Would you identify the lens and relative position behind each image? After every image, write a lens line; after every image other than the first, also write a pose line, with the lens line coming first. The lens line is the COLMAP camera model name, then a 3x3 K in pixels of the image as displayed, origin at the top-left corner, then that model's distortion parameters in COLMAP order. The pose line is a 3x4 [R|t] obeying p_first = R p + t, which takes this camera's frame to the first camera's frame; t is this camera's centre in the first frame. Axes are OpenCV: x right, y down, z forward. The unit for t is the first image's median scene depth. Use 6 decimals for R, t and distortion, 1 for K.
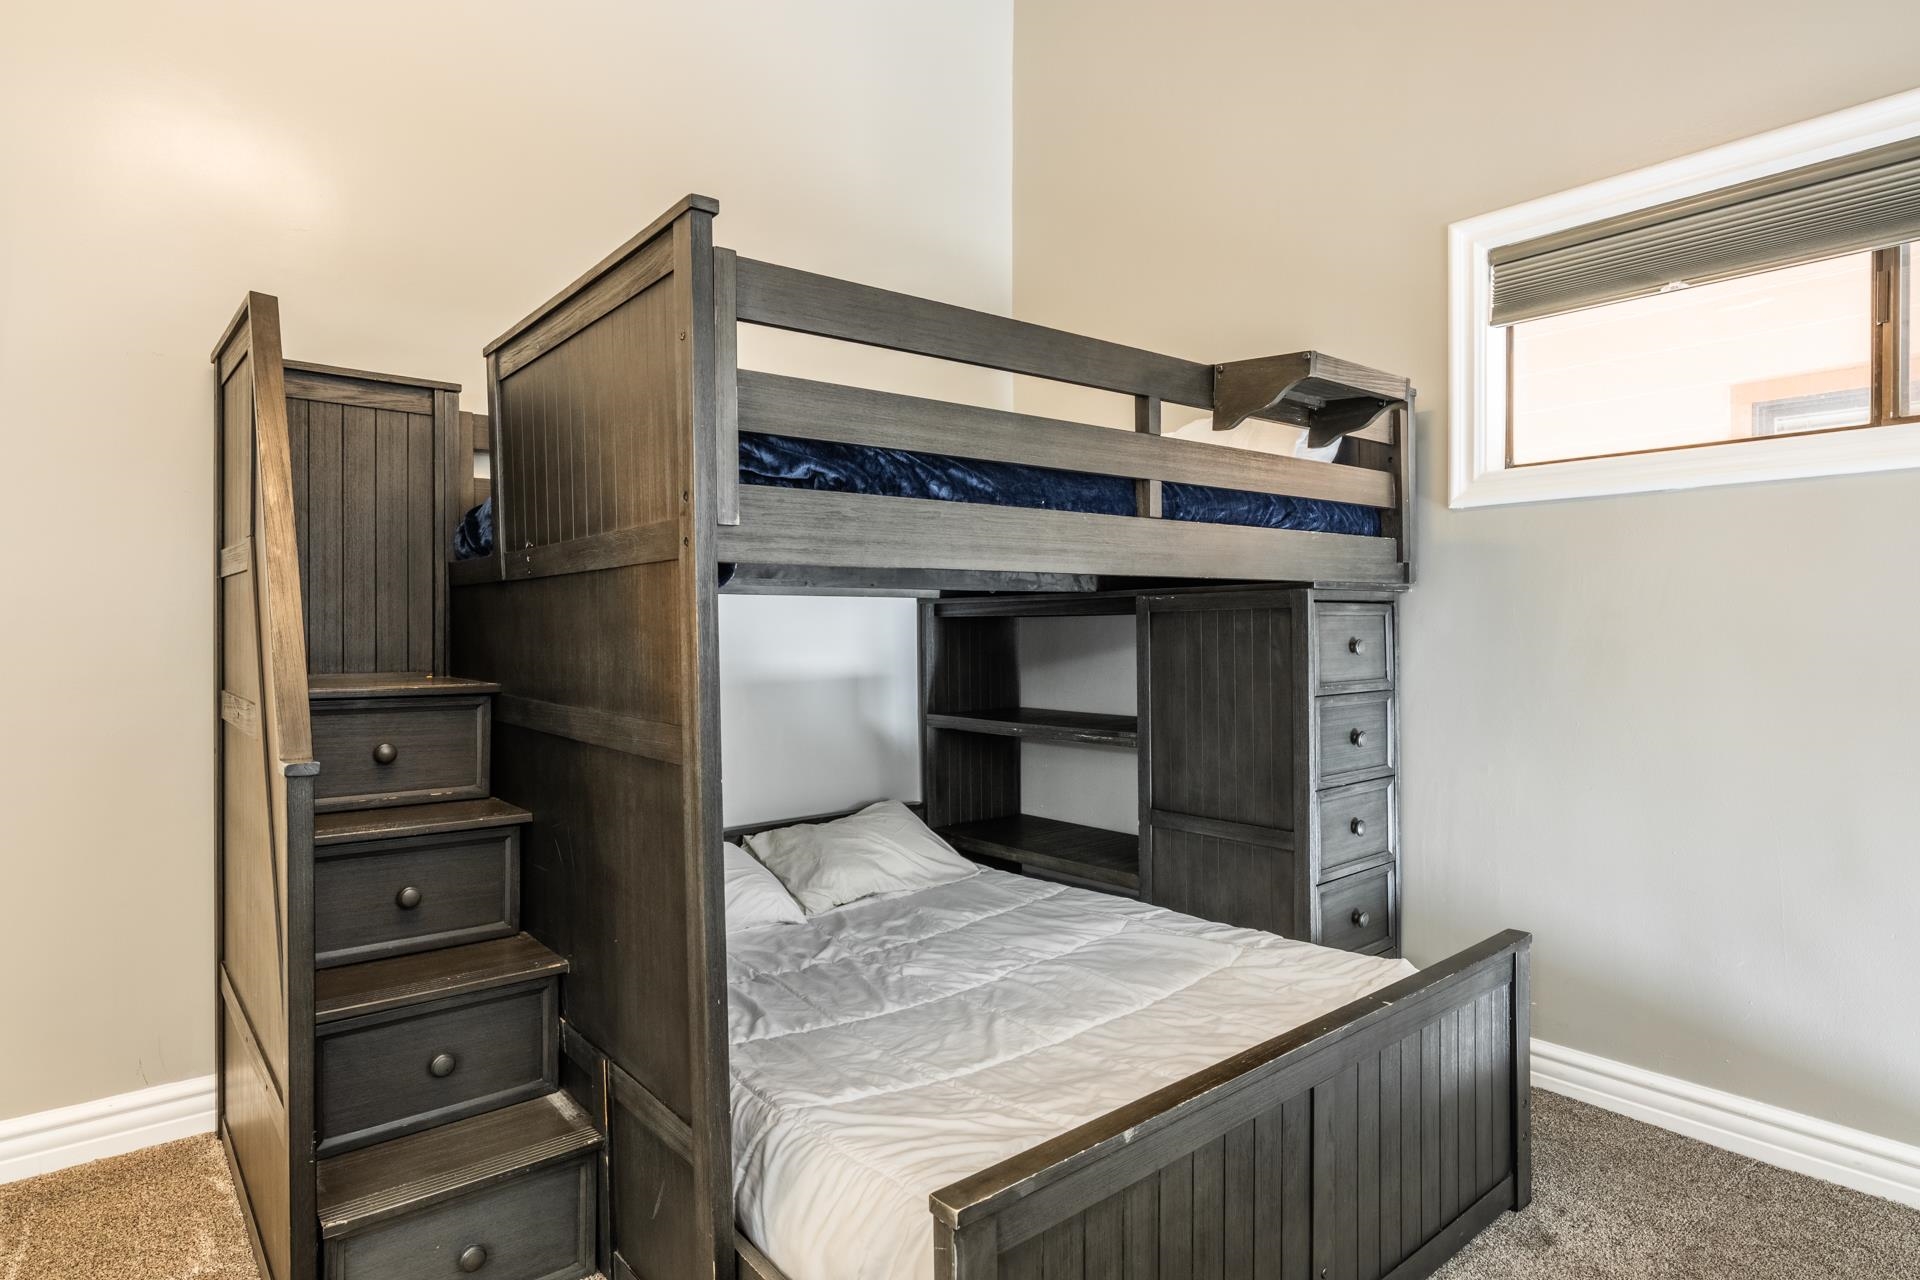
lens RADIAL K [[1035.6, 0, 931.0], [0, 1035.6, 626.8], [0, 0, 1]] dist [-0.003178, -0.000141]
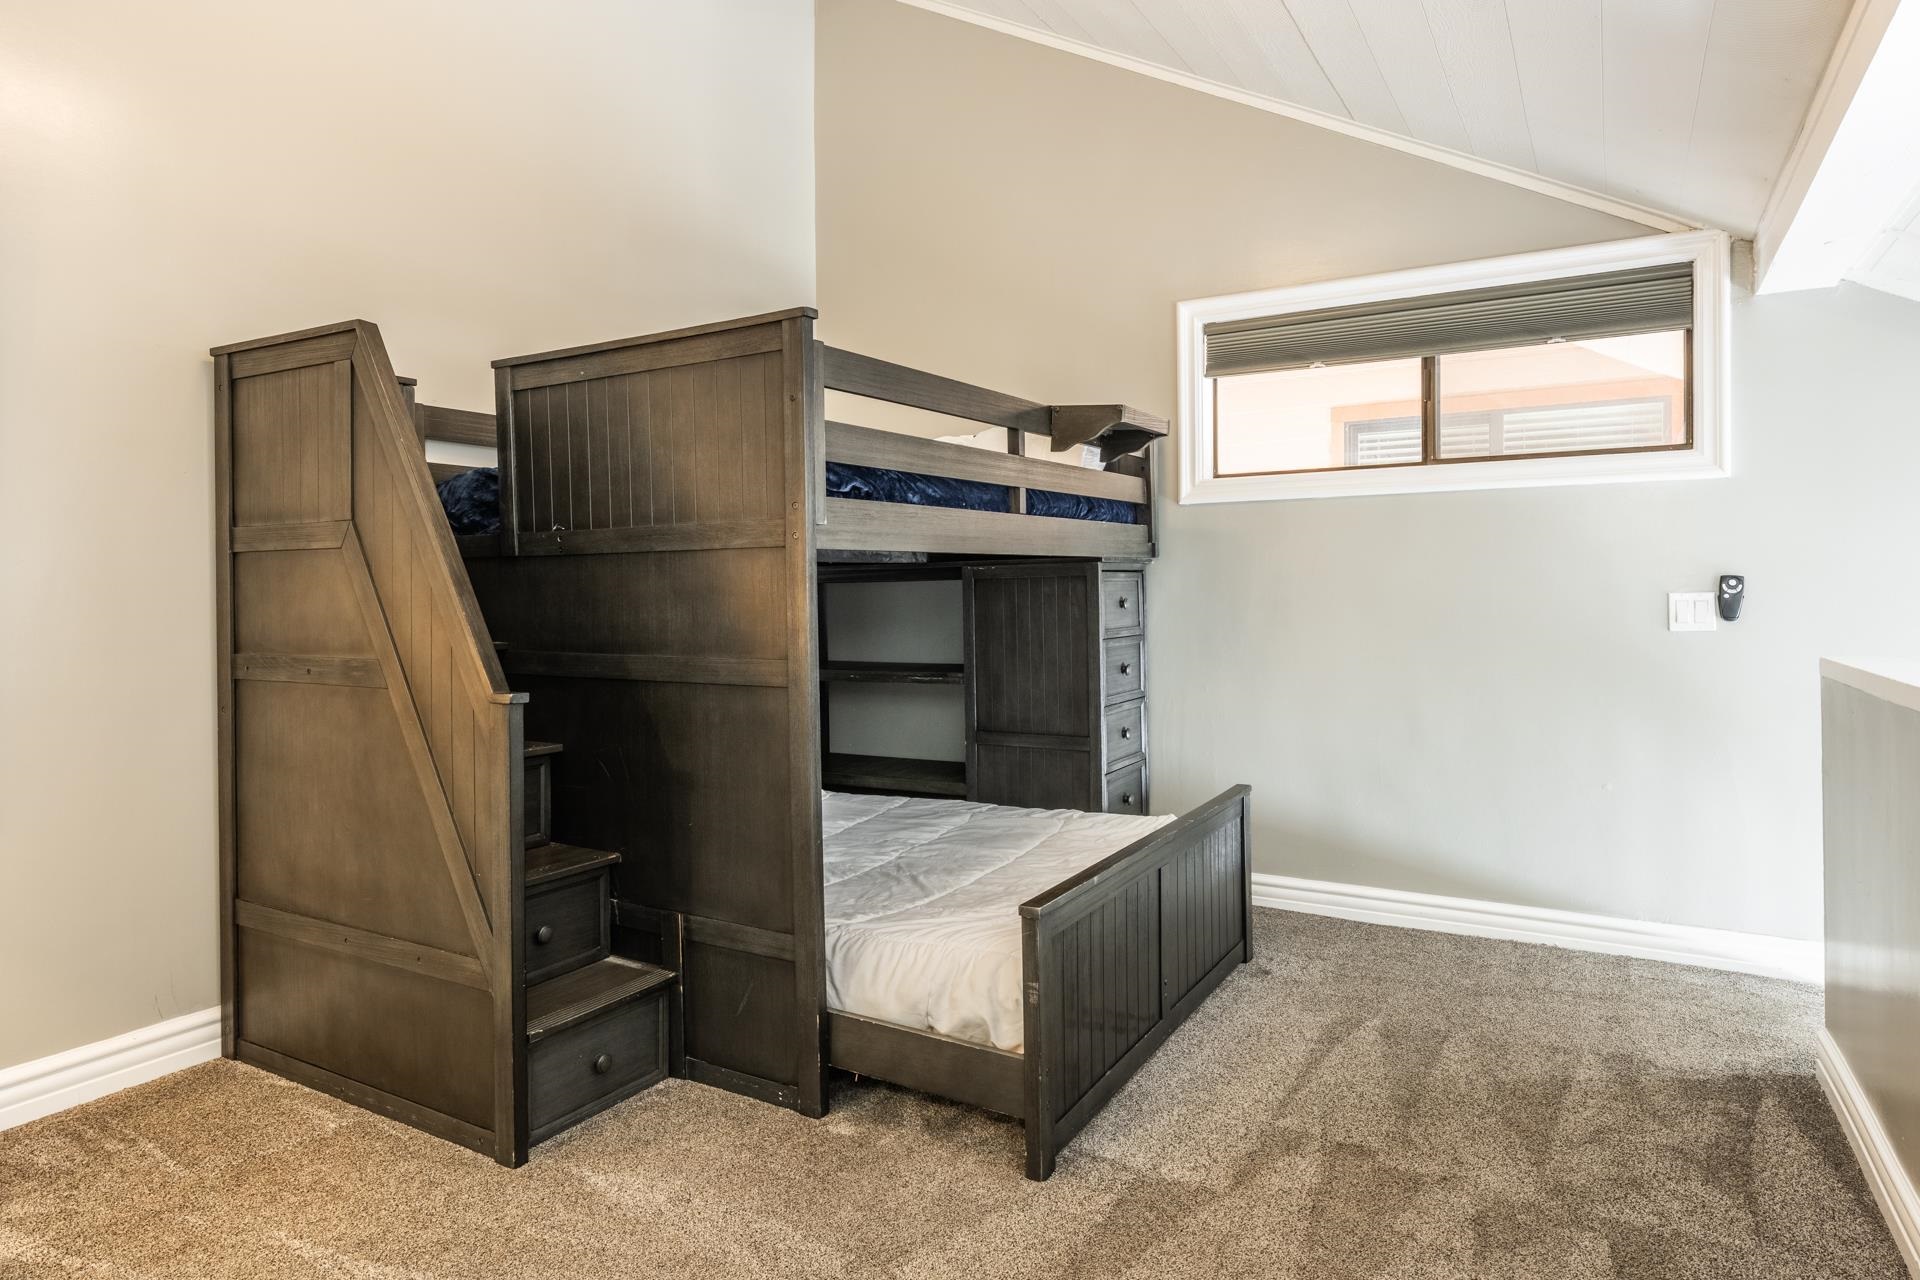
lens RADIAL K [[1145.6, 0, 925.8], [0, 1145.6, 586.5], [0, 0, 1]] dist [-0.000995, 0.000016]
pose [[0.942139, -0.006635, 0.335156, -0.422652], [0.008162, 0.999962, -0.003149, -0.001196], [-0.335122, 0.005702, 0.942157, -0.427484]]
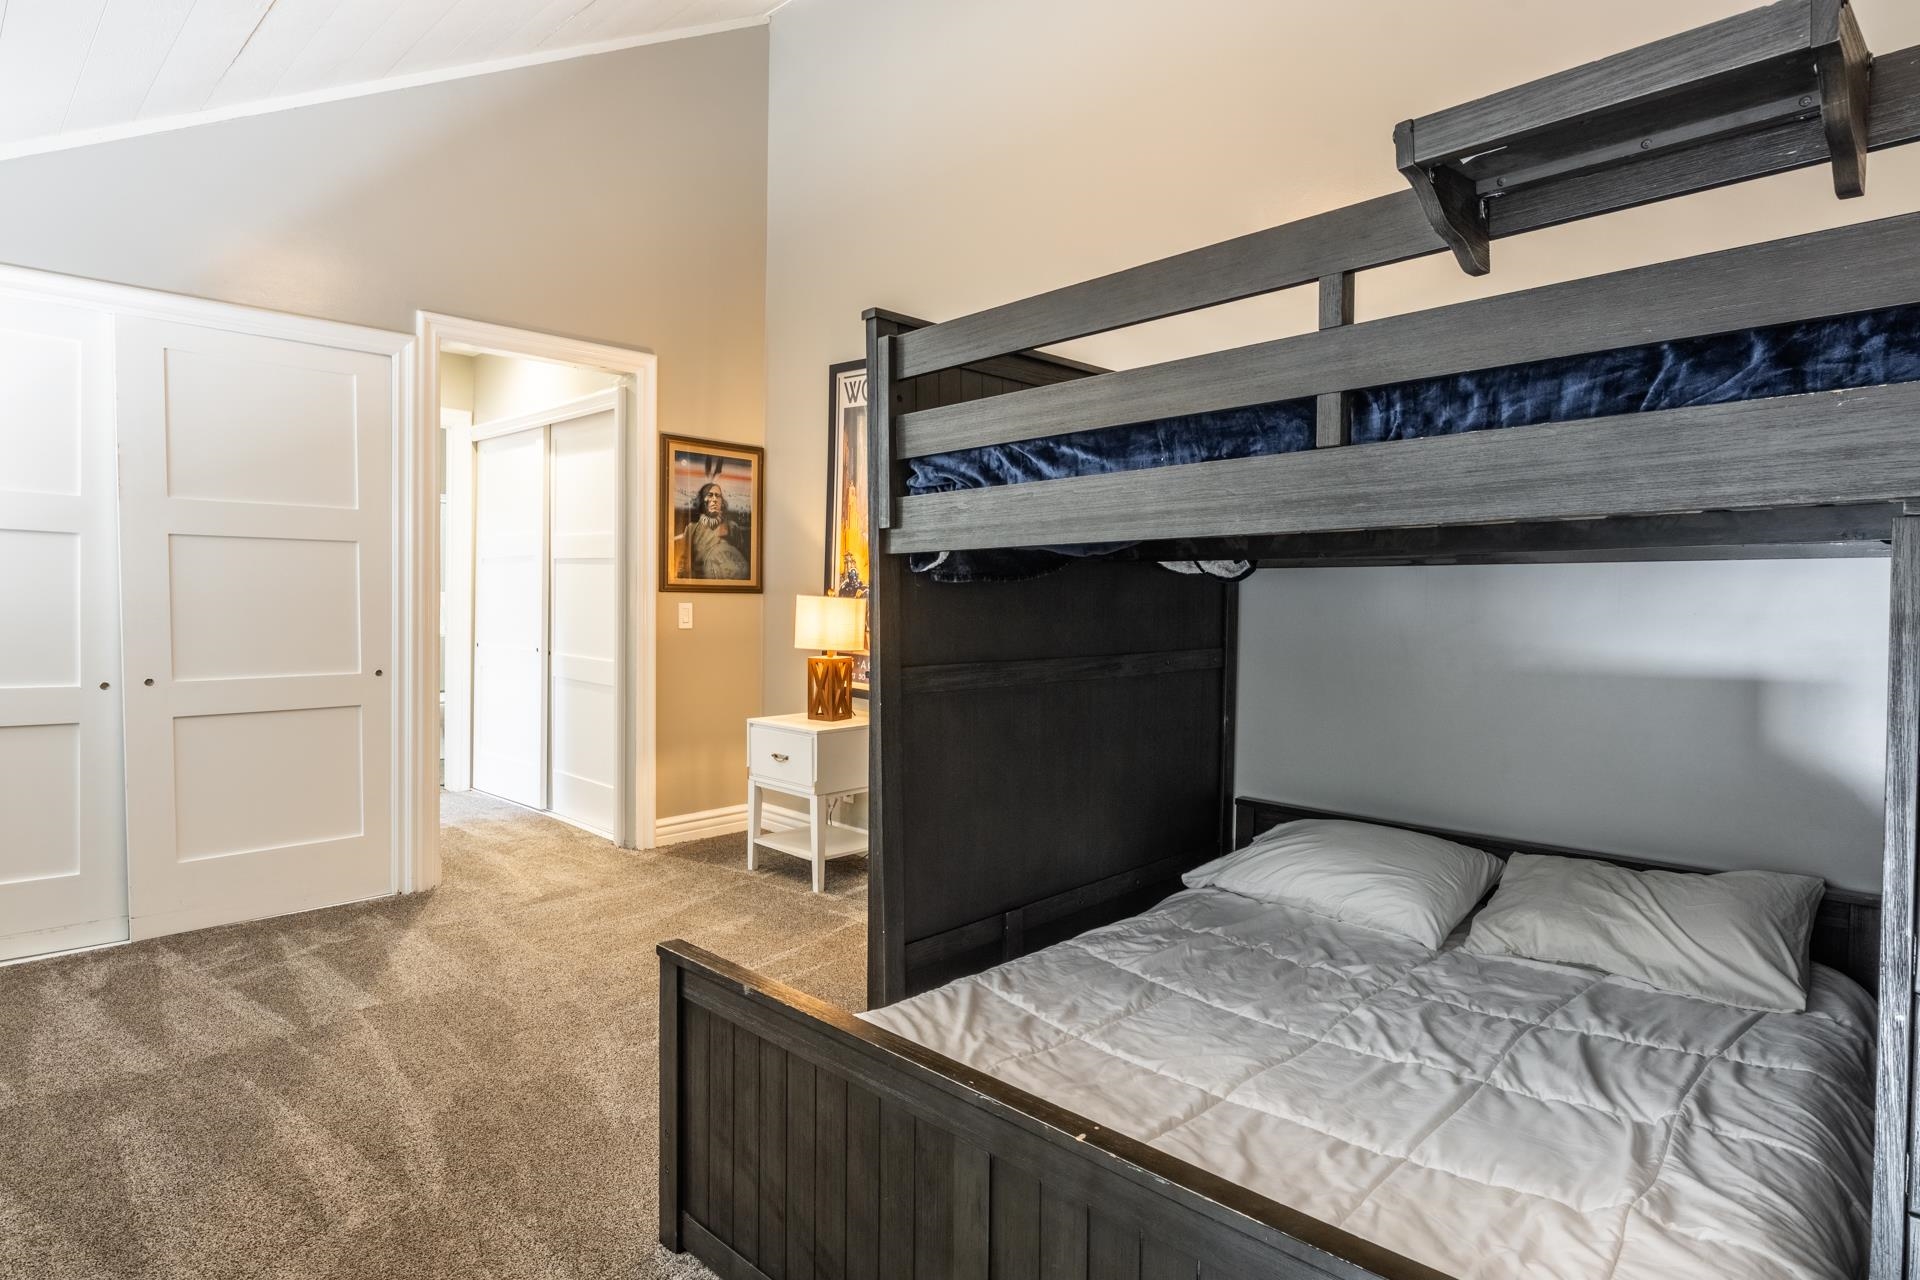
lens RADIAL K [[1035.6, 0, 931.0], [0, 1035.6, 626.8], [0, 0, 1]] dist [-0.003178, -0.000141]
pose [[0.089686, 0.028094, -0.995574, 0.867721], [-0.006909, 0.999596, 0.027585, -0.000534], [0.995946, 0.004405, 0.089844, 0.647177]]
